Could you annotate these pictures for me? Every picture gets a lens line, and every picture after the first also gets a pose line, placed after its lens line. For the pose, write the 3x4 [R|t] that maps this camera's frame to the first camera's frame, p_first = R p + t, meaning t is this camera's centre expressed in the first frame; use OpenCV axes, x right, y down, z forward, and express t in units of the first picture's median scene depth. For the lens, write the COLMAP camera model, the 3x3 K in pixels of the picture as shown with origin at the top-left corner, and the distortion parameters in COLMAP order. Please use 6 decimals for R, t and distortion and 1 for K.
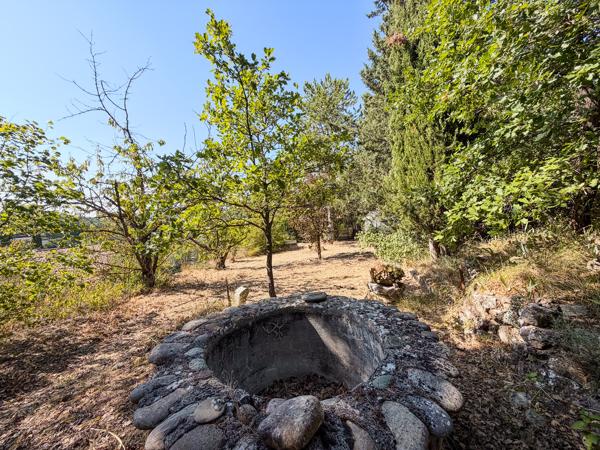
lens RADIAL K [[245.0, 0, 300.0], [0, 245.0, 225.0], [0, 0, 1]] dist [-0.001213, 0.000178]
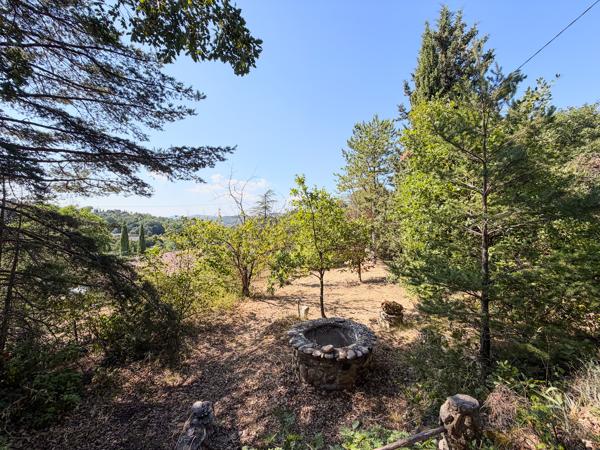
lens RADIAL K [[245.0, 0, 300.0], [0, 245.0, 225.0], [0, 0, 1]] dist [-0.001213, 0.000178]
pose [[0.977629, 0.025158, -0.208827, 0.050279], [-0.027524, 0.999586, -0.008432, -0.205065], [0.208529, 0.013991, 0.977916, -0.488033]]
